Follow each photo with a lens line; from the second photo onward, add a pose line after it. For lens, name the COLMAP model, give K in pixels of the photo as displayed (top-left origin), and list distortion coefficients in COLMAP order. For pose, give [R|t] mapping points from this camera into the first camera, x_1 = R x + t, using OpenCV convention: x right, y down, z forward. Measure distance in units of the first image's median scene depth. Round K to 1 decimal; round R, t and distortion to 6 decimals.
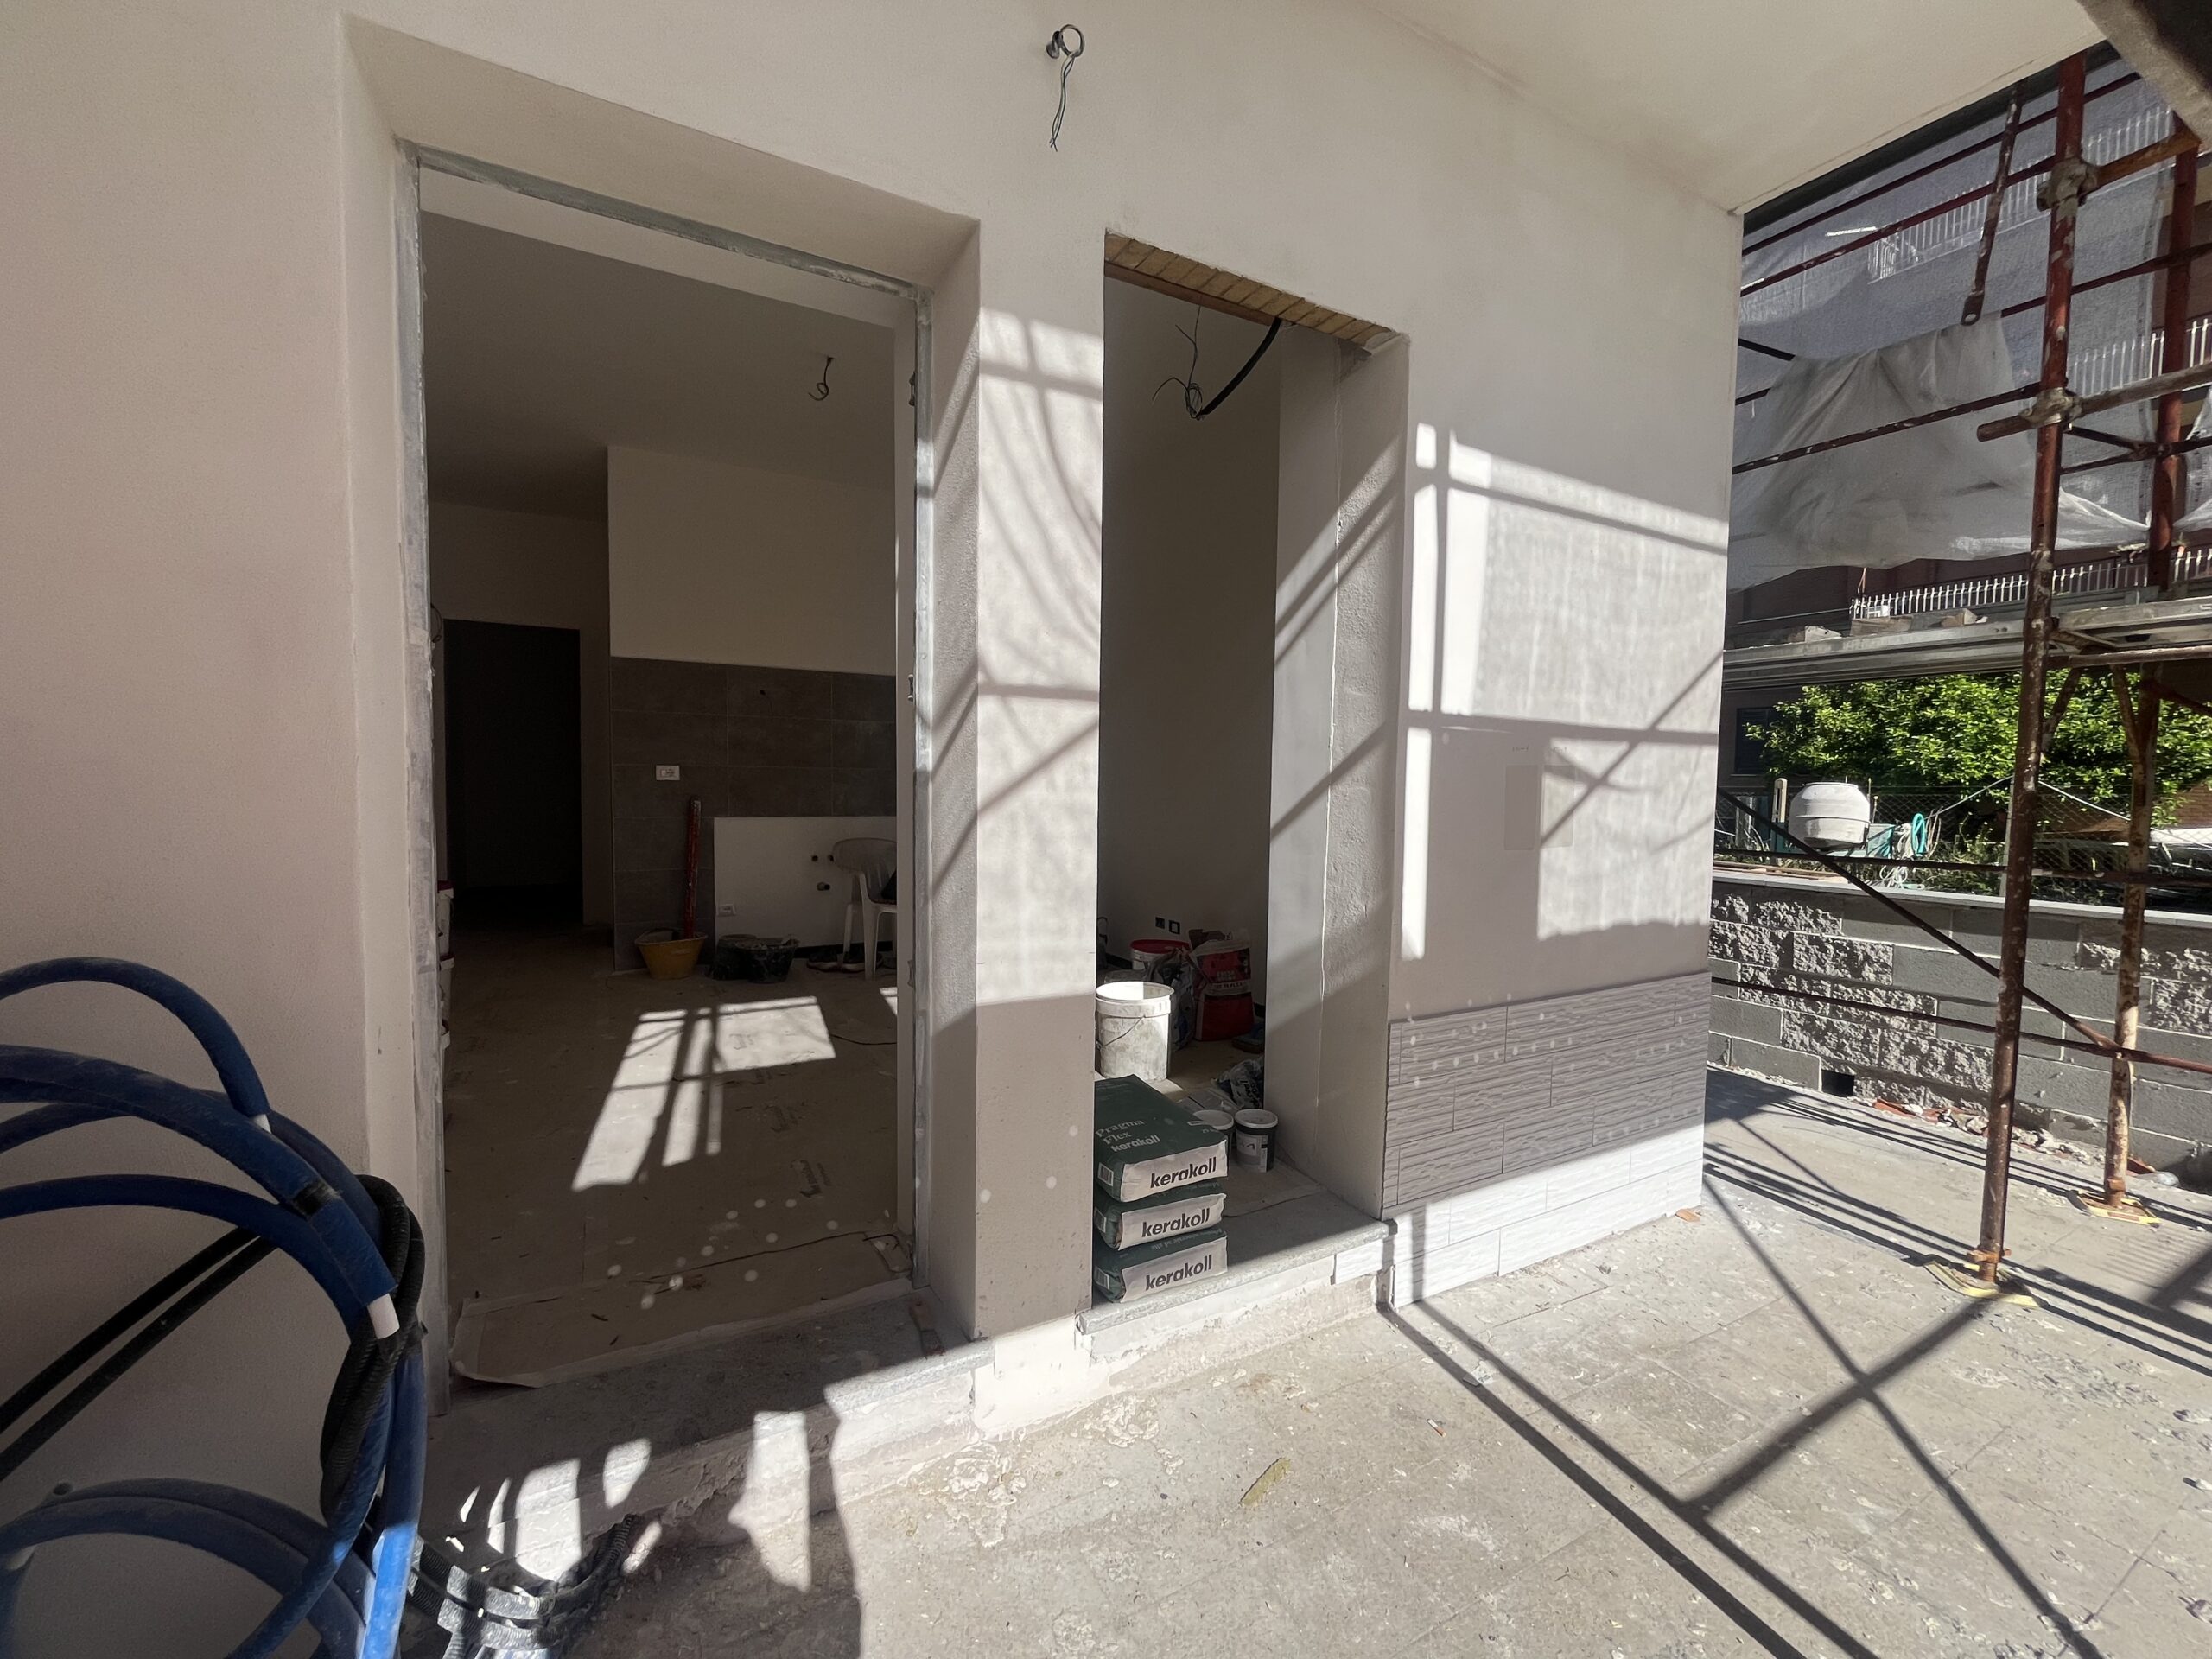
lens RADIAL K [[899.7, 0, 1097.6], [0, 899.7, 831.5], [0, 0, 1]] dist [0.000219, -0.000129]
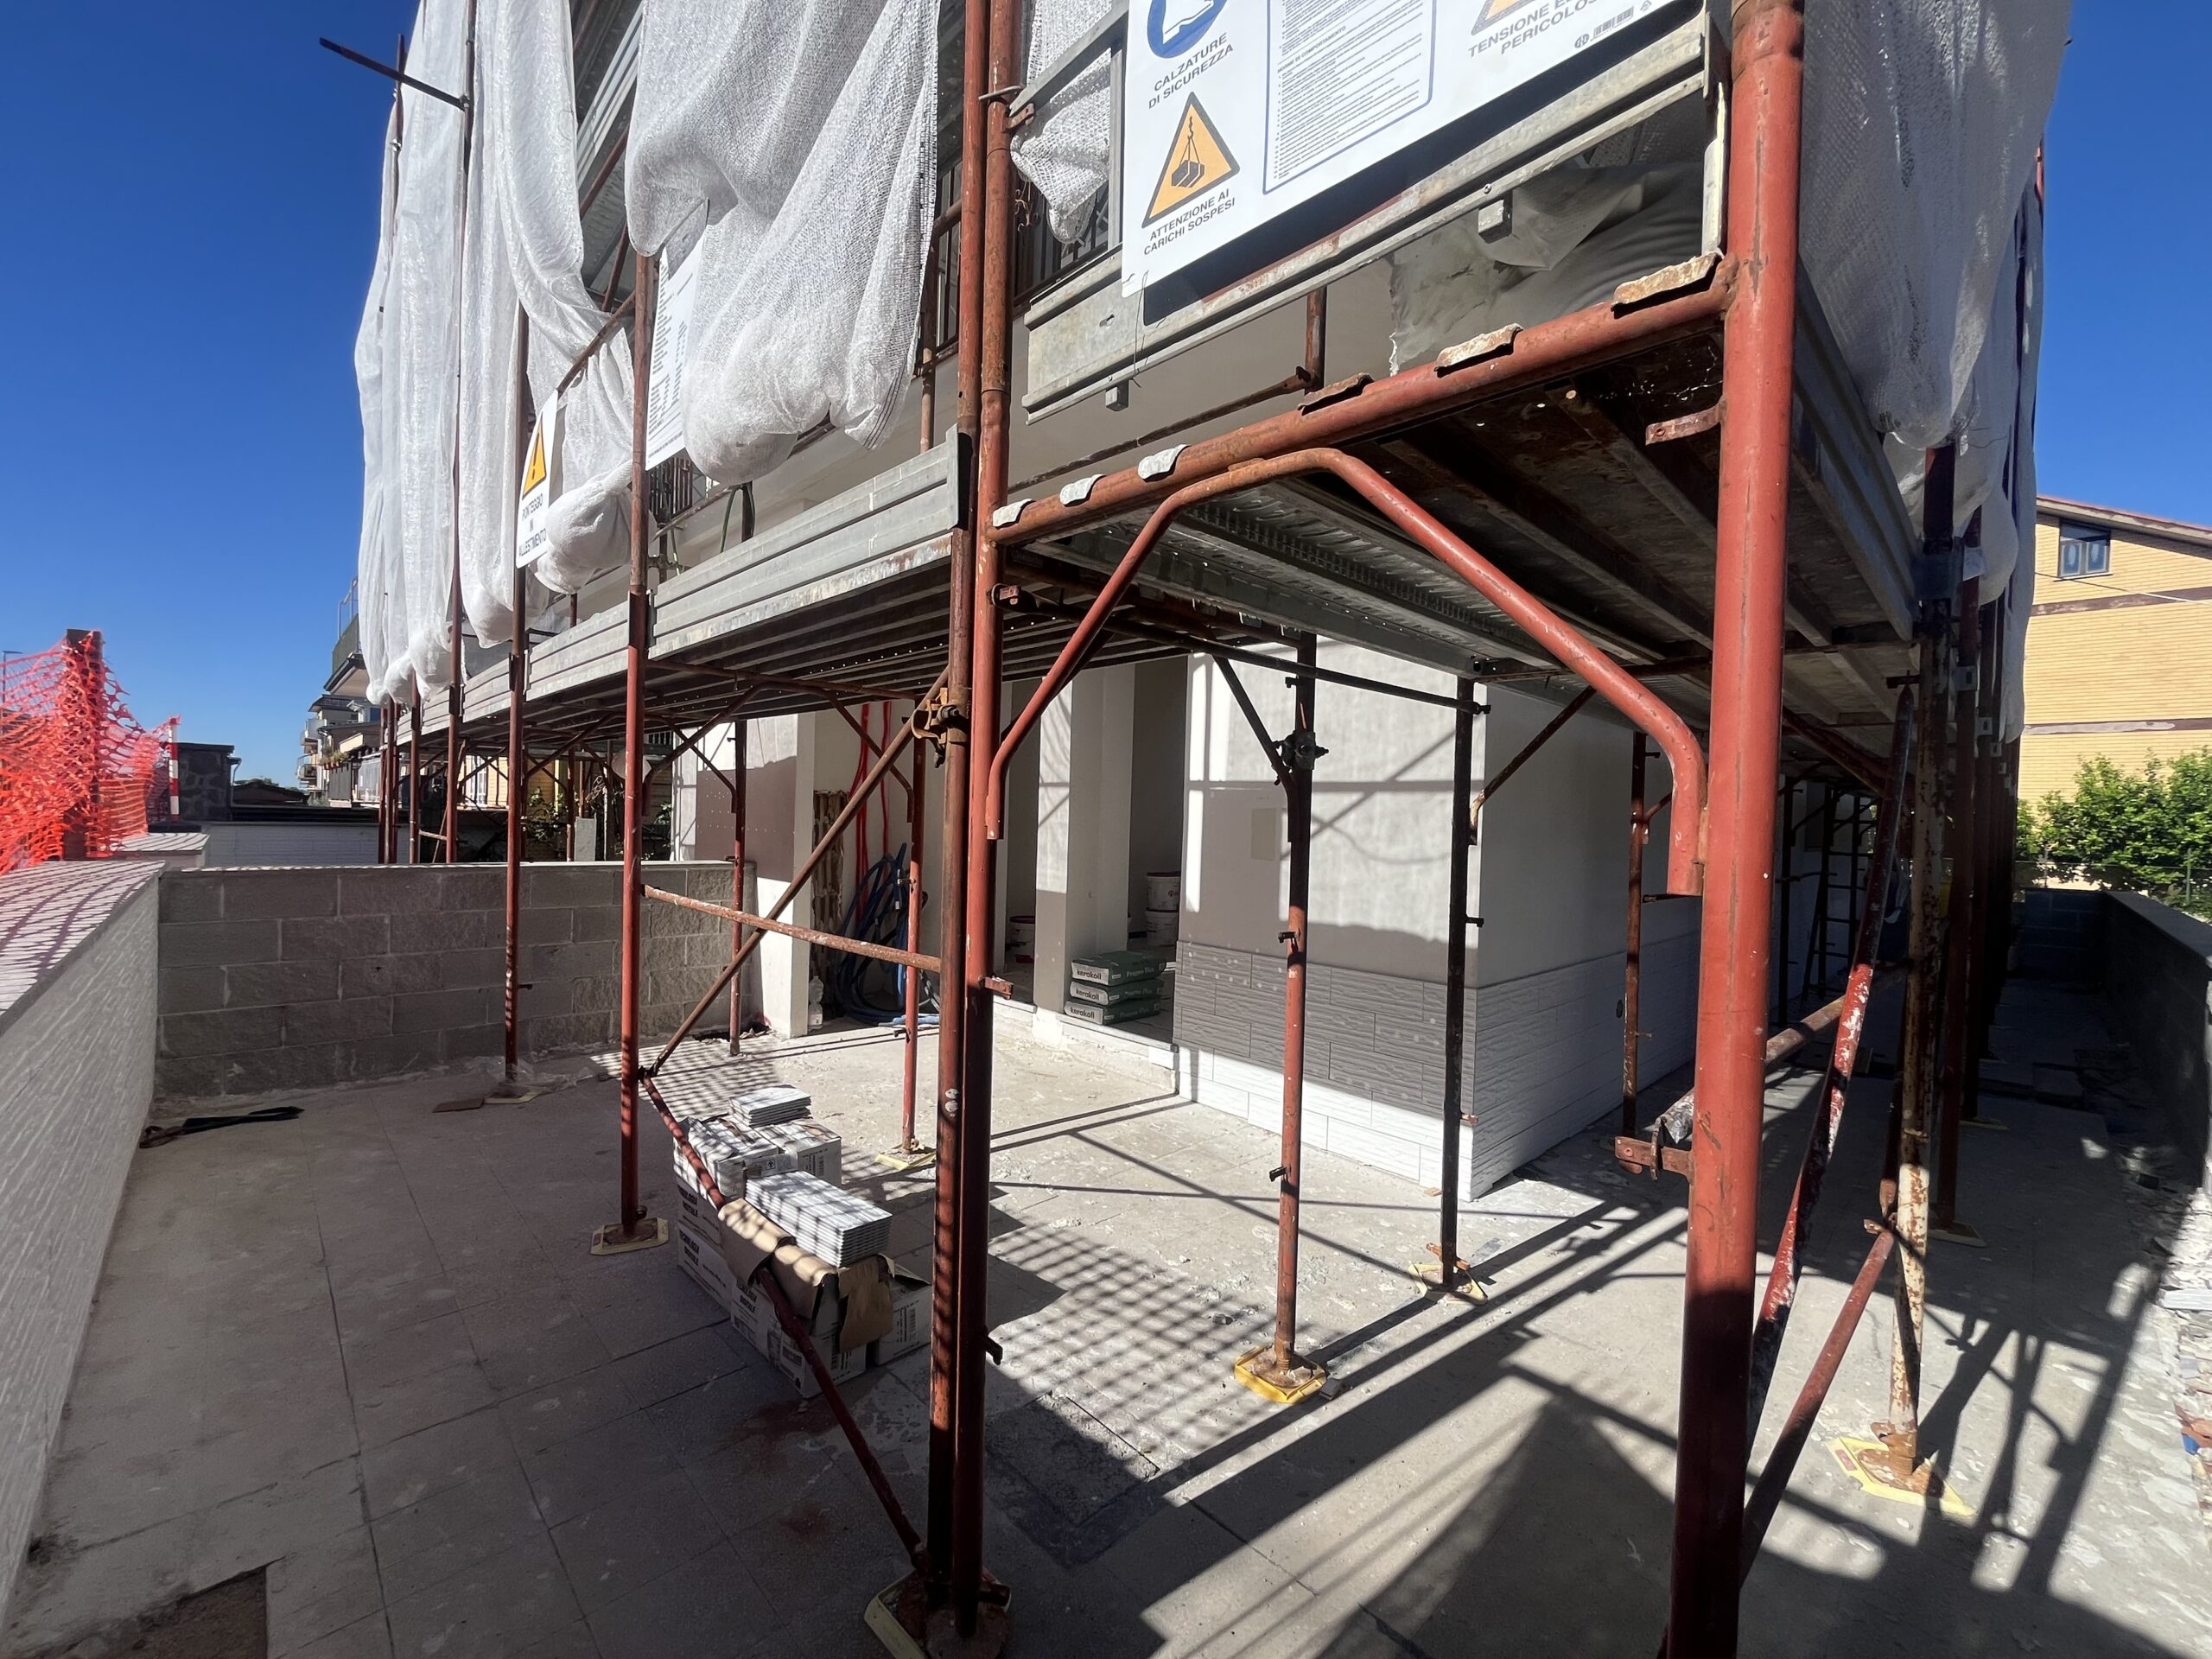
lens RADIAL K [[904.6, 0, 1106.0], [0, 904.6, 829.5], [0, 0, 1]] dist [-0.000459, 0.000156]
pose [[0.260017, 0.010896, -0.965543, 2.027240], [-0.079964, 0.996745, -0.010286, 0.004454], [0.962287, 0.079883, 0.260041, 0.301088]]
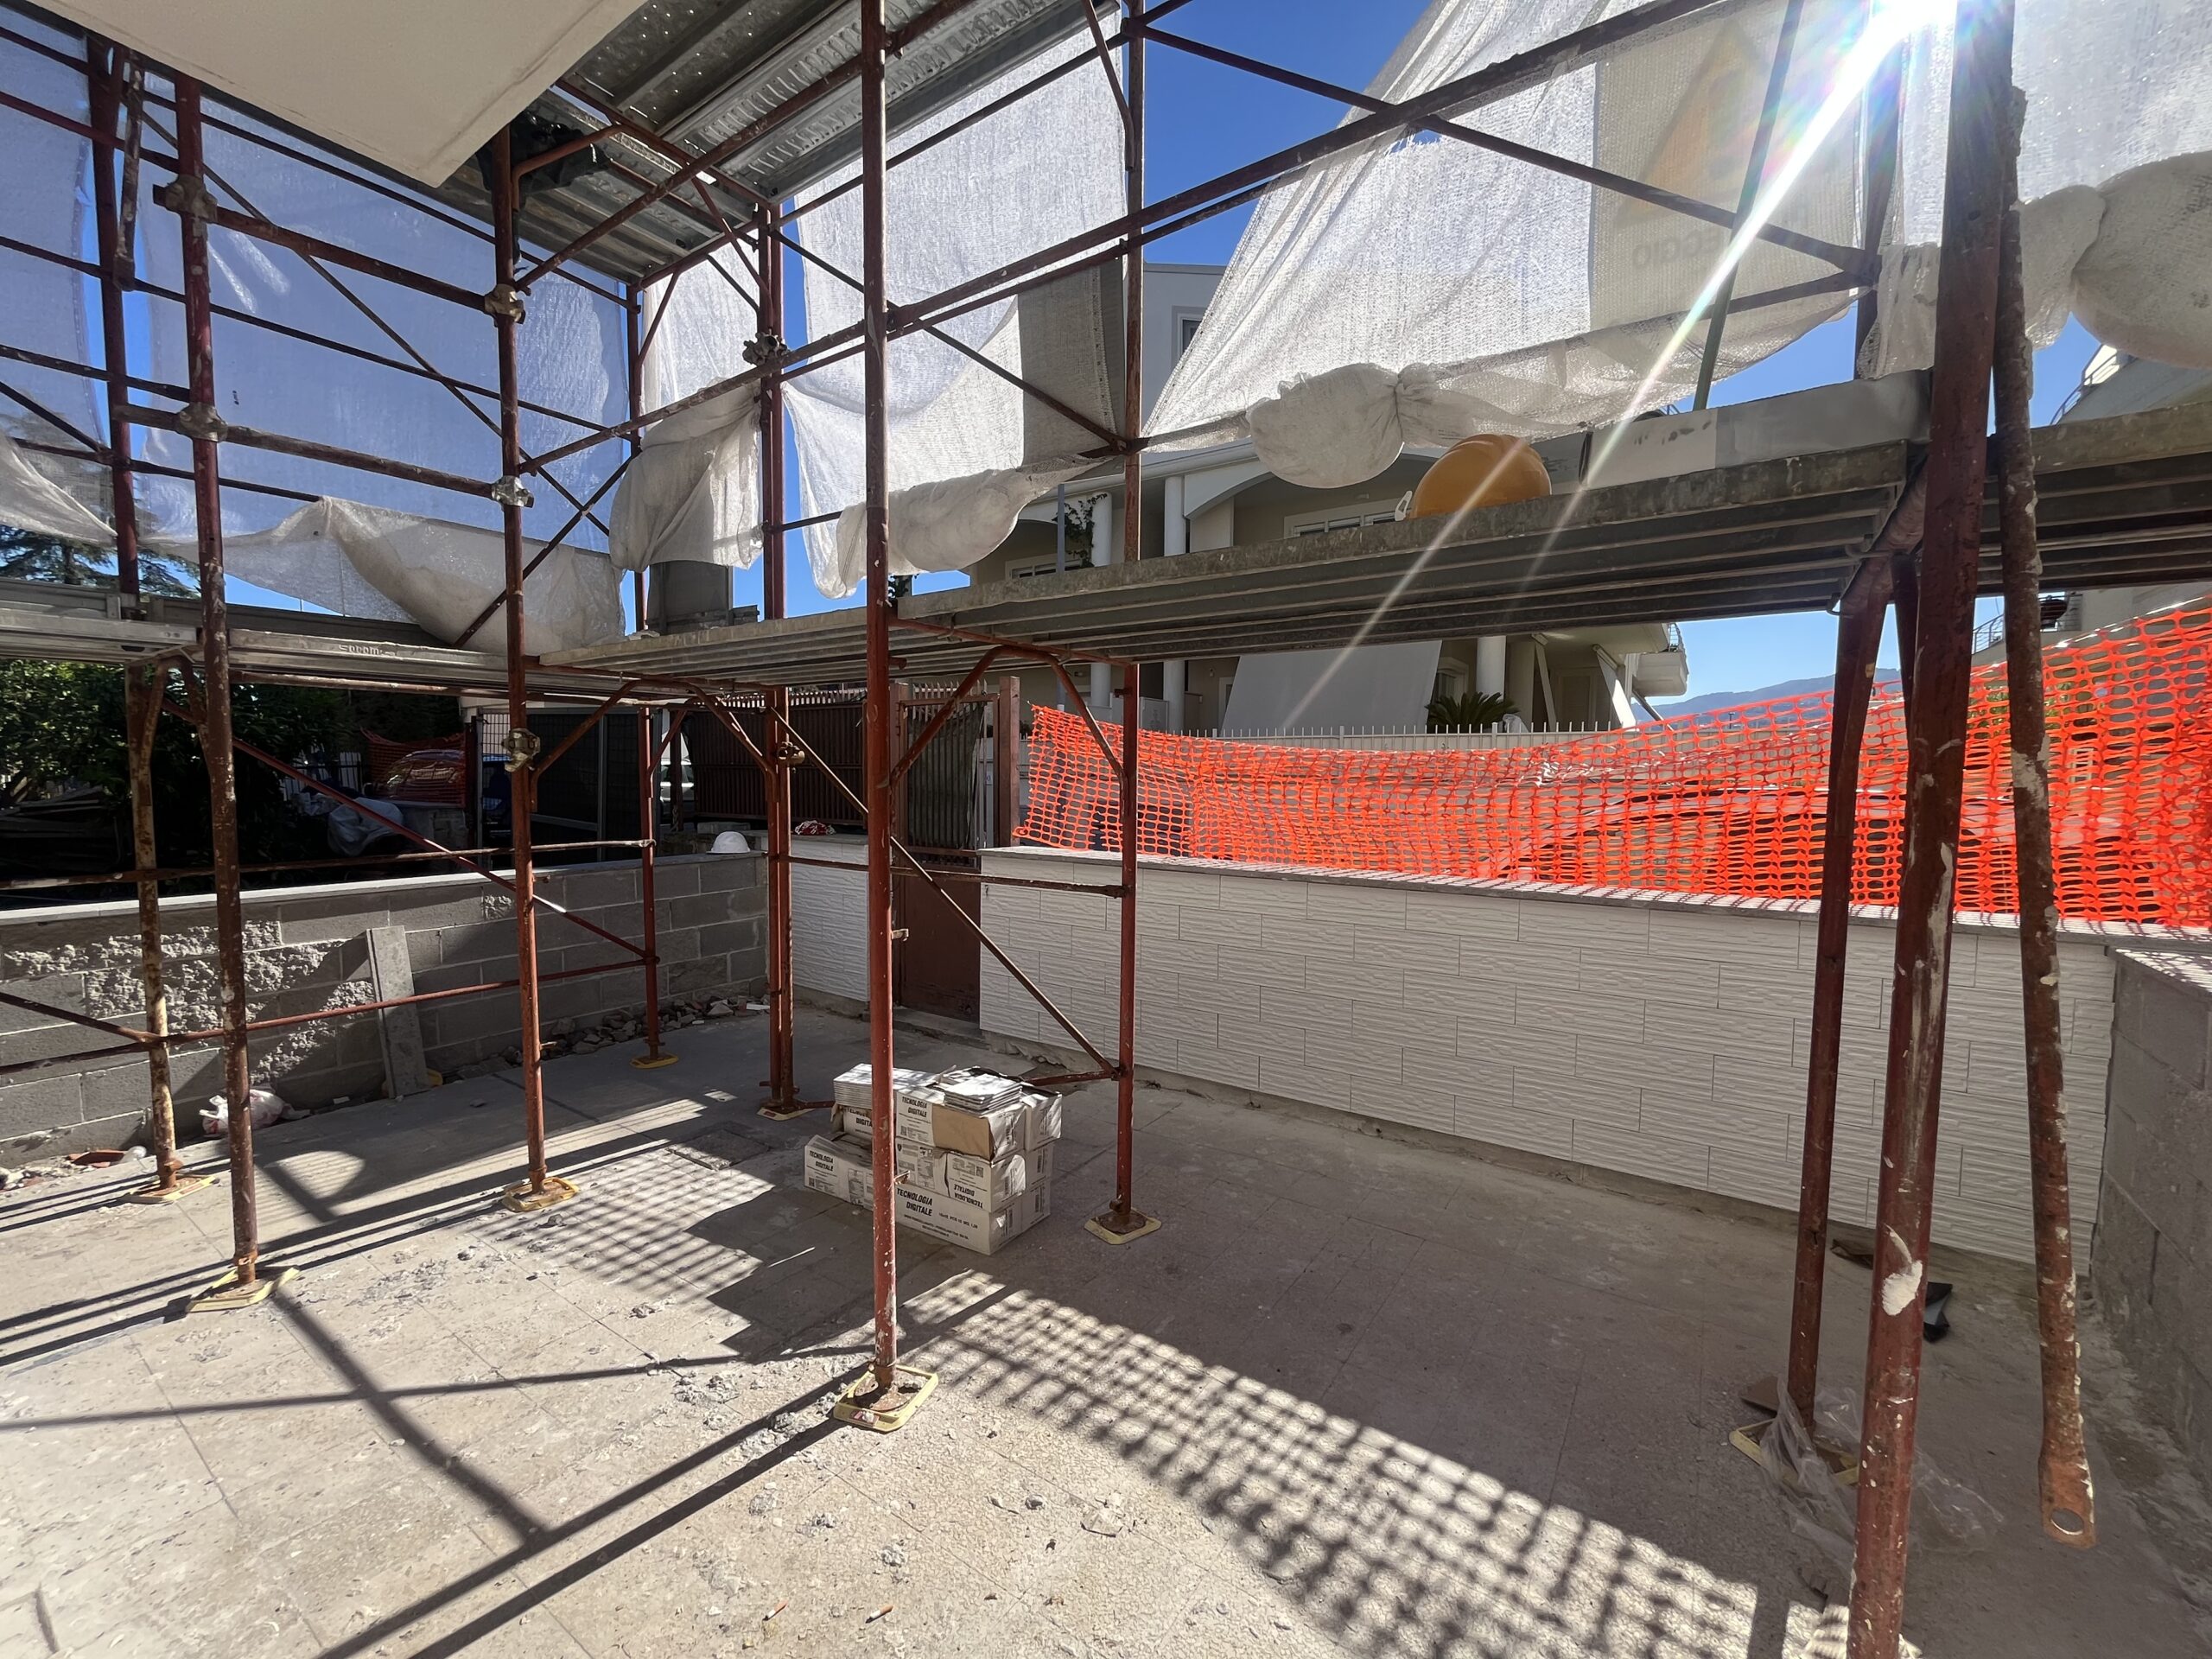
lens RADIAL K [[899.7, 0, 1097.6], [0, 899.7, 831.5], [0, 0, 1]] dist [0.000219, -0.000129]
pose [[-0.442169, -0.076990, 0.893621, -0.322285], [0.037201, 0.993878, 0.104035, -0.081634], [-0.896160, 0.079245, -0.436598, 0.572838]]
